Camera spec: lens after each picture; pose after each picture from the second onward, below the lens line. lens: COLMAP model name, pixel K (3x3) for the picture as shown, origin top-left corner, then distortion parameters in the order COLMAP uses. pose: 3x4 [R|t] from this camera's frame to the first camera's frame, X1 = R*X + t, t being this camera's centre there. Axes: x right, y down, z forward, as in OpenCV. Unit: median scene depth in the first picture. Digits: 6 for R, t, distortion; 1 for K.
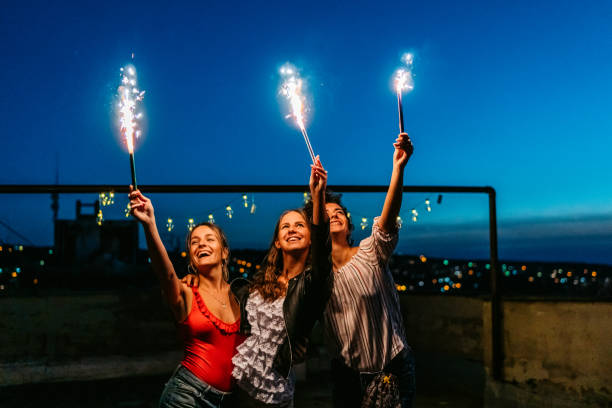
lens RADIAL K [[846.7, 0, 309.8], [0, 846.7, 189.5], [0, 0, 1]] dist [0.049052, 0.000000]
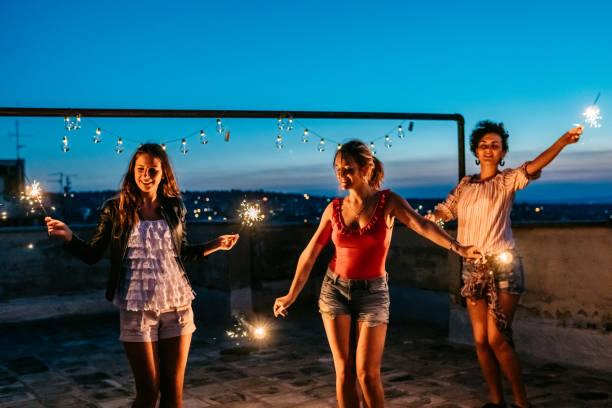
lens RADIAL K [[846.7, 0, 305.5], [0, 846.7, 200.6], [0, 0, 1]] dist [0.049052, 0.000000]
pose [[0.991105, -0.011323, 0.132599, -0.097098], [0.000089, 0.996430, 0.084424, 0.014169], [-0.133082, -0.083661, 0.987568, 0.046281]]
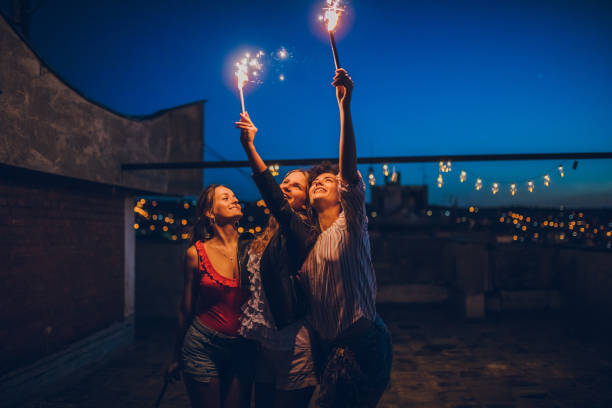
lens RADIAL K [[607.3, 0, 305.4], [0, 607.3, 208.1], [0, 0, 1]] dist [-0.022463, 0.000000]
pose [[0.911477, 0.005563, -0.411313, 0.156419], [0.025102, 0.997293, 0.069116, 0.004245], [0.410584, -0.073323, 0.908870, 0.155878]]
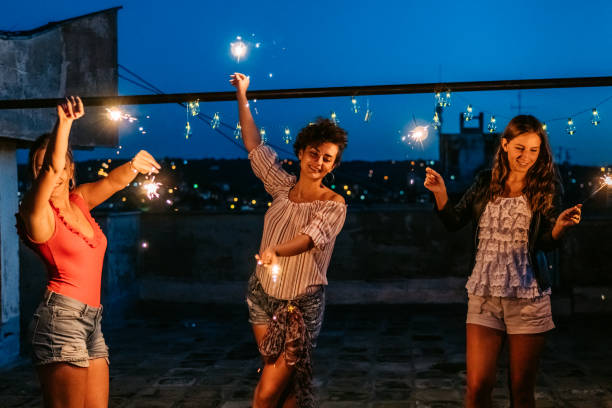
lens RADIAL K [[897.7, 0, 306.1], [0, 897.7, 199.9], [0, 0, 1]] dist [0.048305, 0.000000]
pose [[0.888008, 0.013859, -0.459619, 0.253915], [0.036727, 0.994215, 0.100936, 0.012945], [0.458359, -0.106513, 0.882362, 0.187397]]
